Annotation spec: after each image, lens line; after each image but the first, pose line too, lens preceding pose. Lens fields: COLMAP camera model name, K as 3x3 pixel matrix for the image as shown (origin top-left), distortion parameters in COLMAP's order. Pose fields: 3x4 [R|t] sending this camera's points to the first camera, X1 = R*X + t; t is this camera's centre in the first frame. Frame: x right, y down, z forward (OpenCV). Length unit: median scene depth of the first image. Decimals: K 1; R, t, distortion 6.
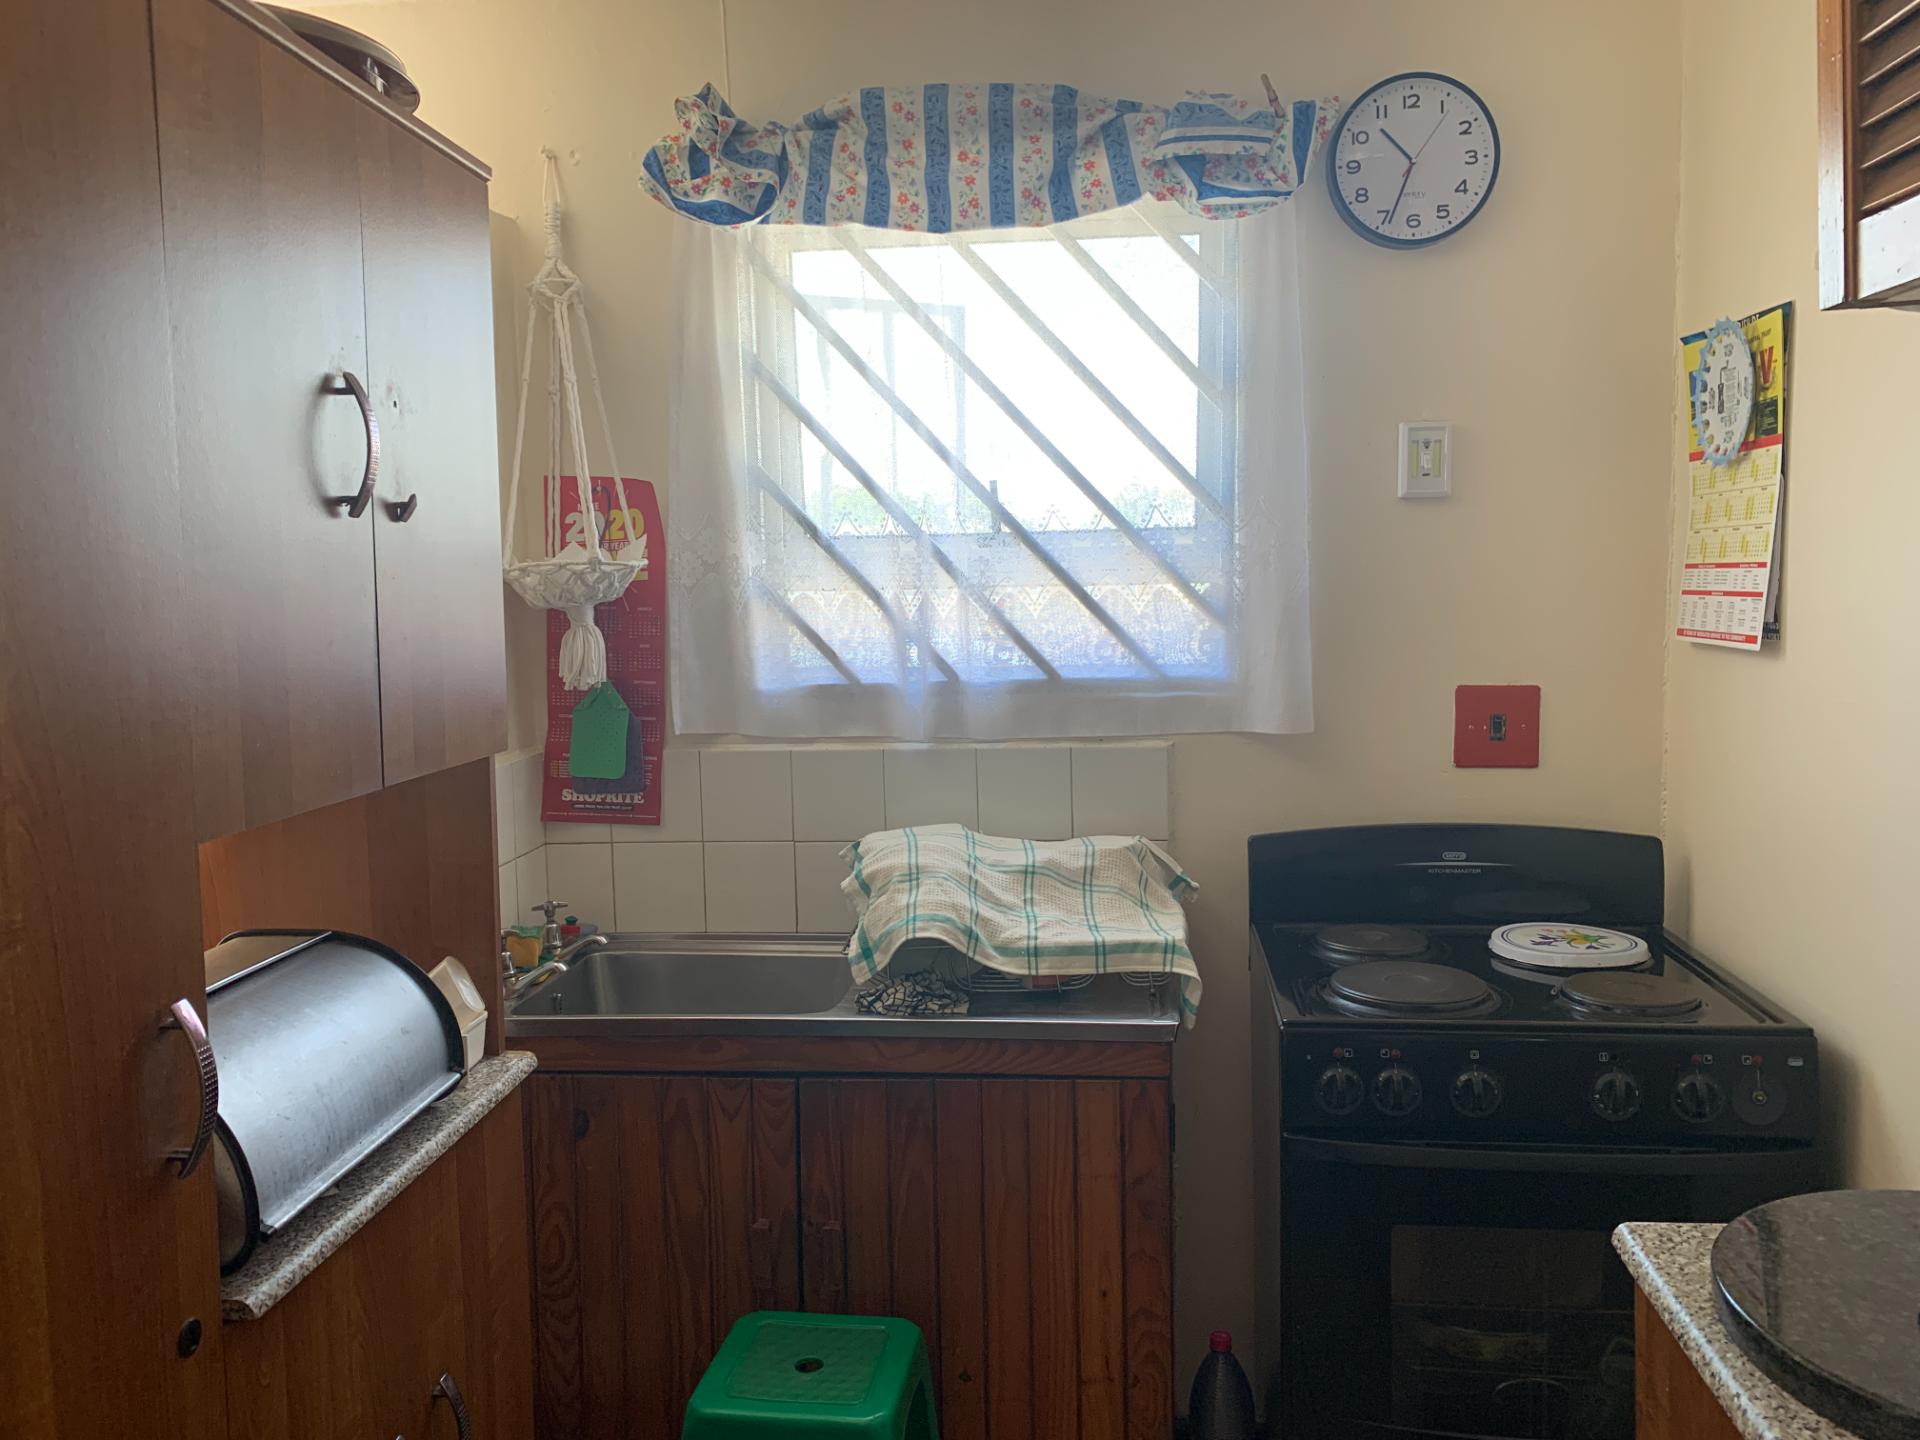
lens RADIAL K [[1470.7, 0, 949.6], [0, 1470.7, 698.1], [0, 0, 1]] dist [0.081124, -0.121083]
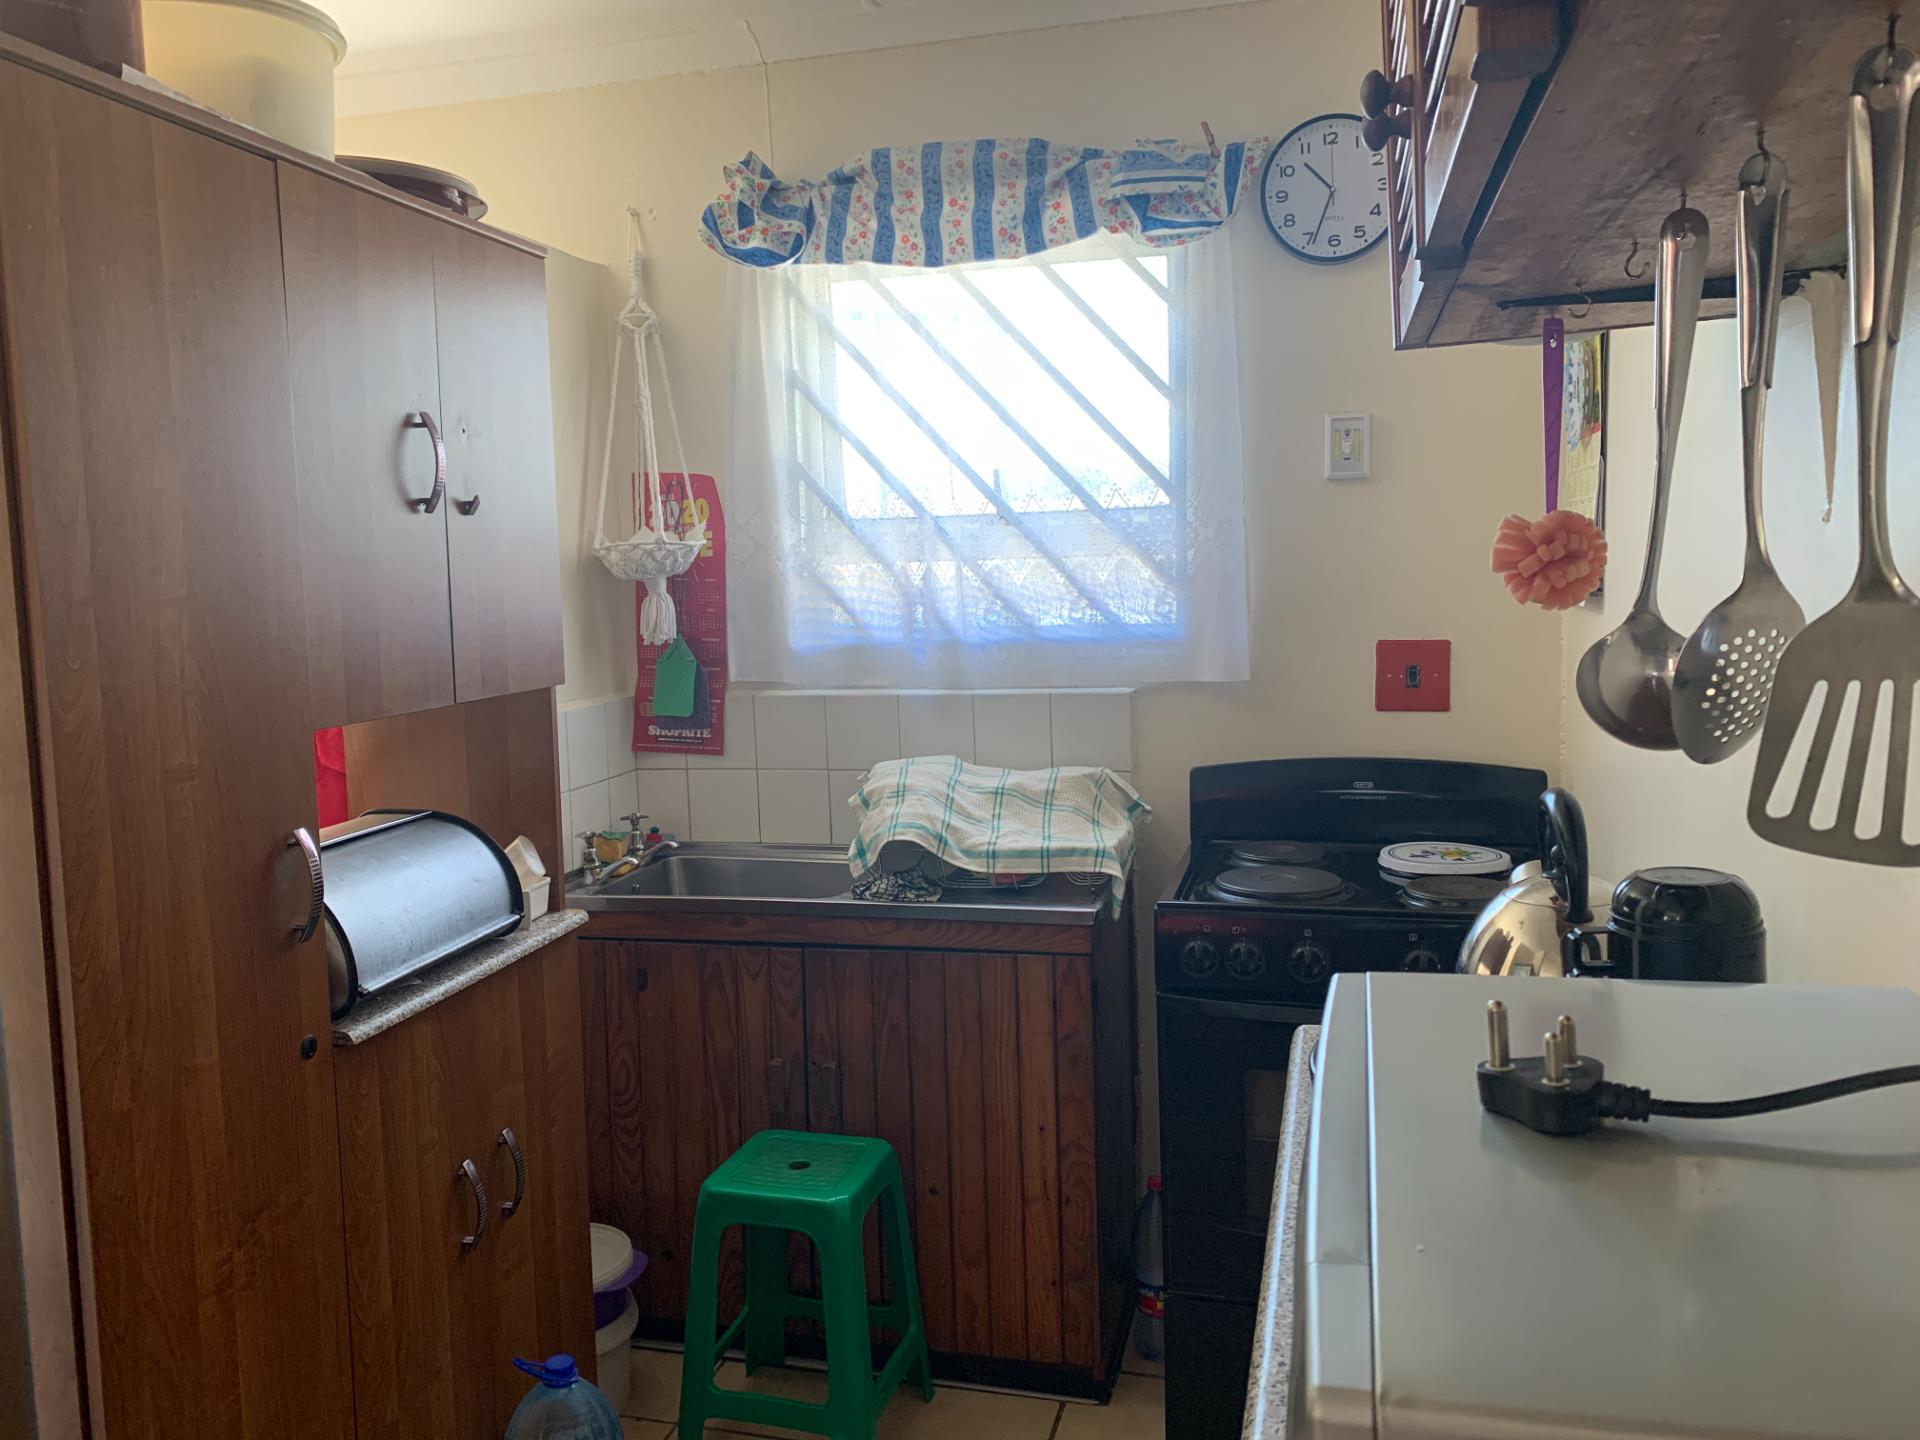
lens RADIAL K [[1484.5, 0, 932.4], [0, 1484.5, 701.9], [0, 0, 1]] dist [0.128993, -0.226402]
pose [[0.987829, 0.006234, -0.155417, 0.186766], [-0.003462, 0.999830, 0.018101, 0.020225], [0.155503, -0.017343, 0.987683, -0.221384]]
